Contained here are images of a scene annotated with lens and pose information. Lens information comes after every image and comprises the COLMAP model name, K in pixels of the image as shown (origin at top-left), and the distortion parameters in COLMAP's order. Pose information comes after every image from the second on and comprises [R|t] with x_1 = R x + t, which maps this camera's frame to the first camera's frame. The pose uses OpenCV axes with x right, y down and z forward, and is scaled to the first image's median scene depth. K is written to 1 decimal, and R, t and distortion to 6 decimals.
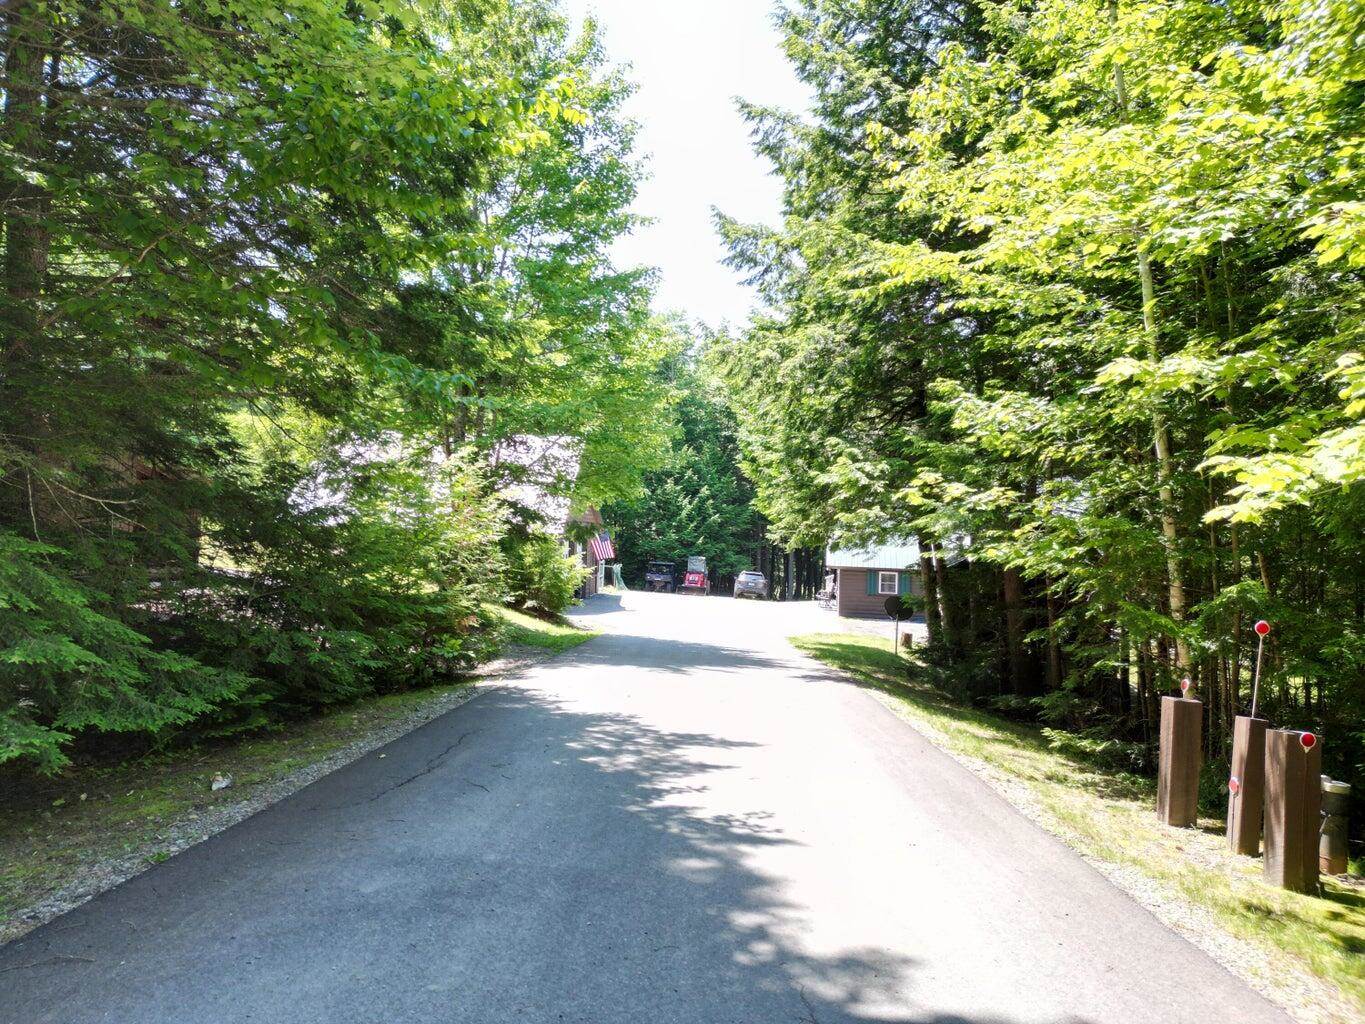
lens RADIAL K [[959.3, 0, 684.2], [0, 959.3, 516.8], [0, 0, 1]] dist [0.073283, -0.041836]
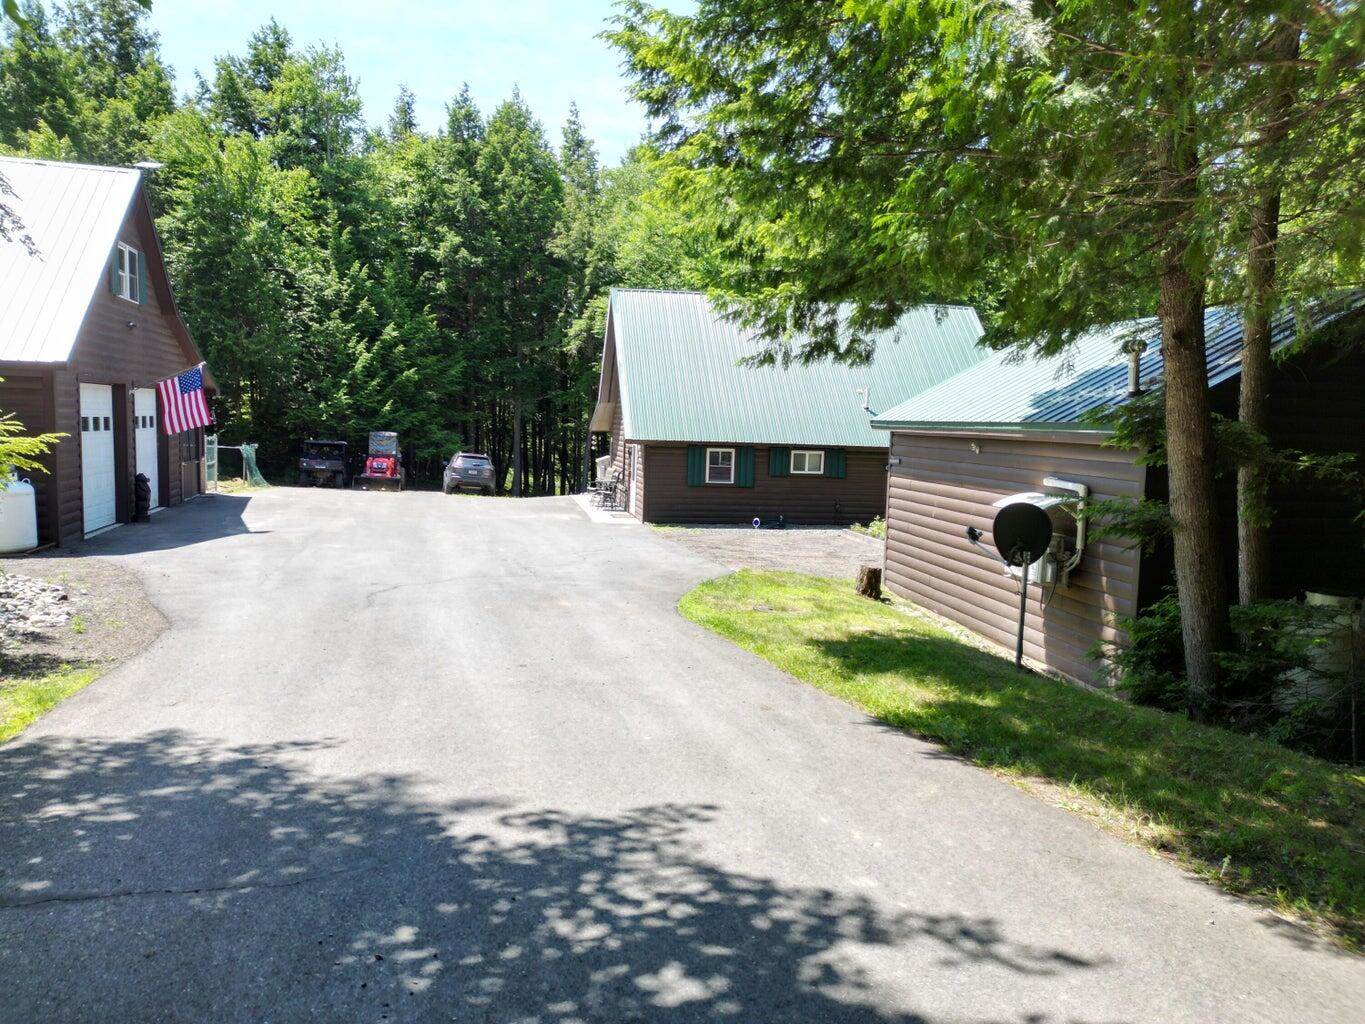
lens RADIAL K [[959.3, 0, 673.9], [0, 959.3, 518.1], [0, 0, 1]] dist [0.073283, -0.041836]
pose [[0.949824, -0.037180, 0.310567, -0.005547], [-0.001129, 0.992496, 0.122268, 0.021194], [-0.312783, -0.116484, 0.942655, 0.337976]]
